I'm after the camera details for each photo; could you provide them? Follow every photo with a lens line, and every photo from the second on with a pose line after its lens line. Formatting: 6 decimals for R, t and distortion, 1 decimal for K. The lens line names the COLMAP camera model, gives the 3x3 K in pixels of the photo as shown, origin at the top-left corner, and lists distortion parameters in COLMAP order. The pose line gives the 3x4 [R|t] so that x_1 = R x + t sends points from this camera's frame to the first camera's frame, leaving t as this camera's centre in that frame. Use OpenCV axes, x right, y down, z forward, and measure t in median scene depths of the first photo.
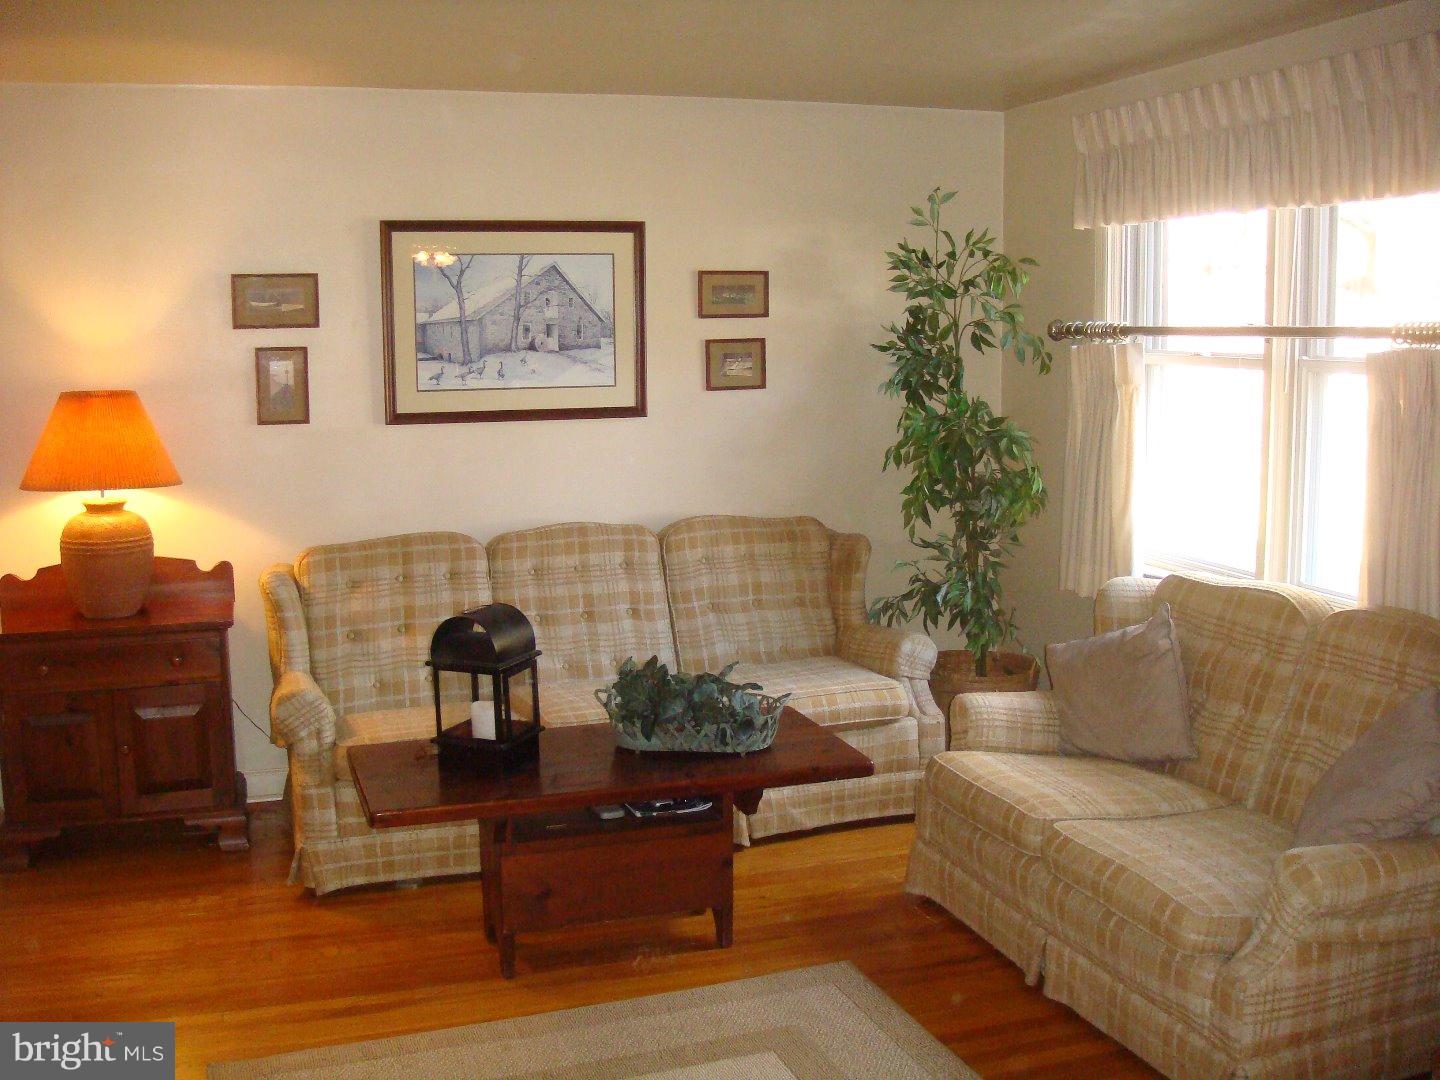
lens RADIAL K [[1500.1, 0, 720.0], [0, 1500.1, 540.0], [0, 0, 1]] dist [-0.189043, 0.161346]
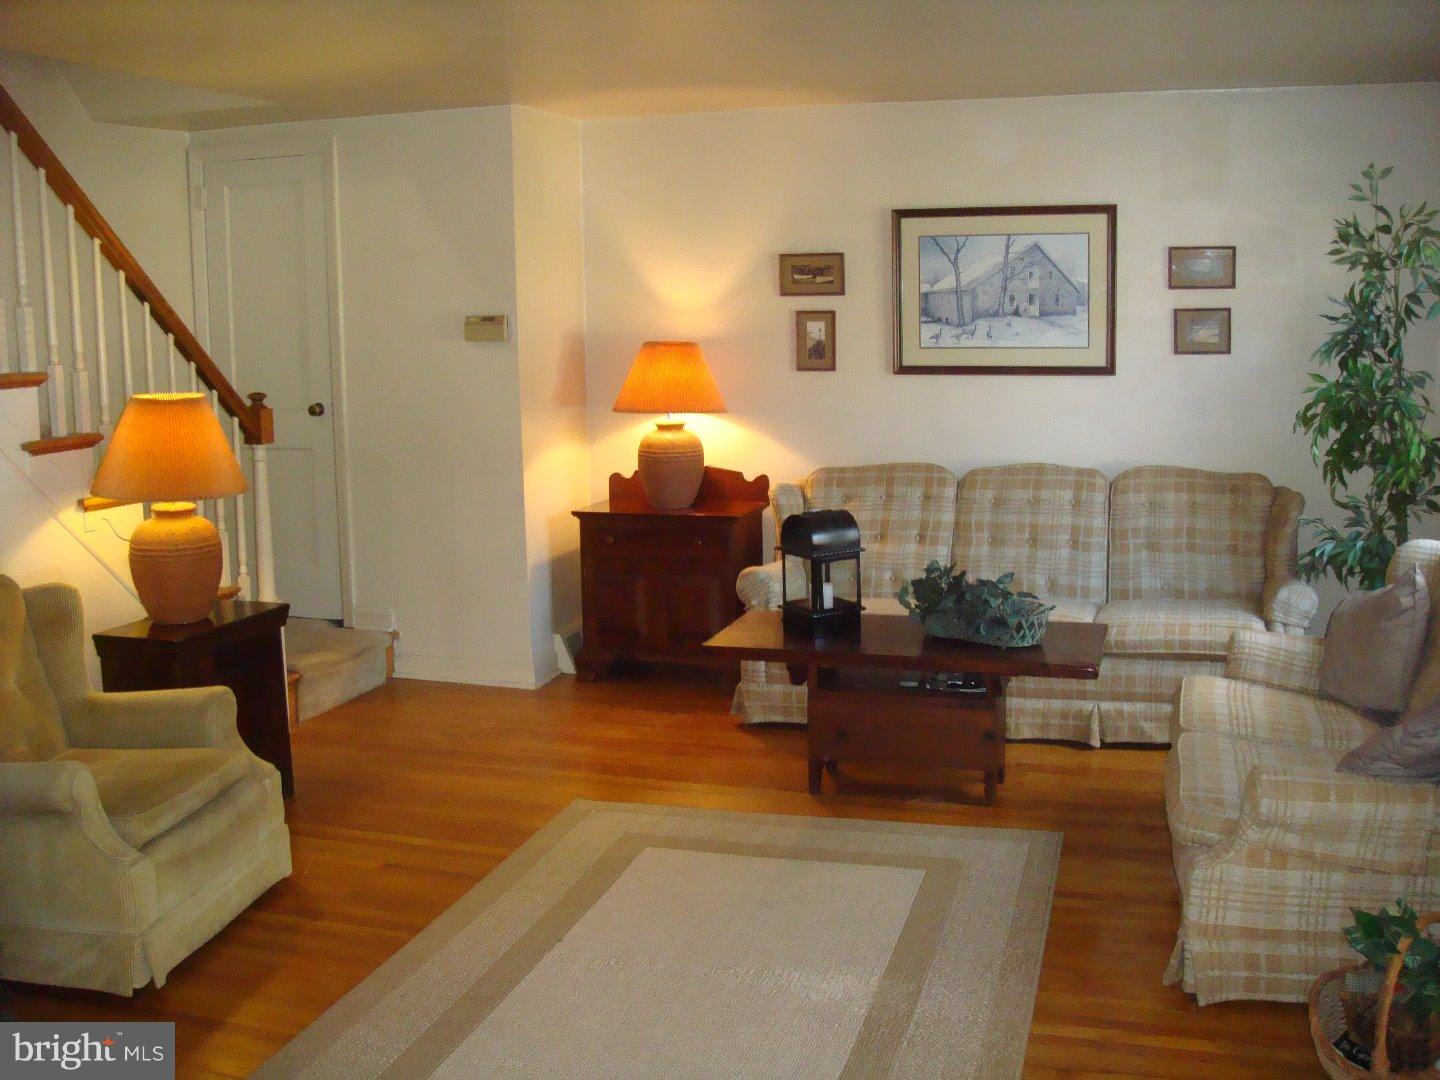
lens RADIAL K [[1500.1, 0, 720.0], [0, 1500.1, 540.0], [0, 0, 1]] dist [-0.189043, 0.161346]
pose [[0.804546, 0.088025, -0.587331, 0.398216], [-0.072238, 0.996116, 0.050336, 0.007850], [0.589481, 0.001930, 0.807780, -0.090311]]
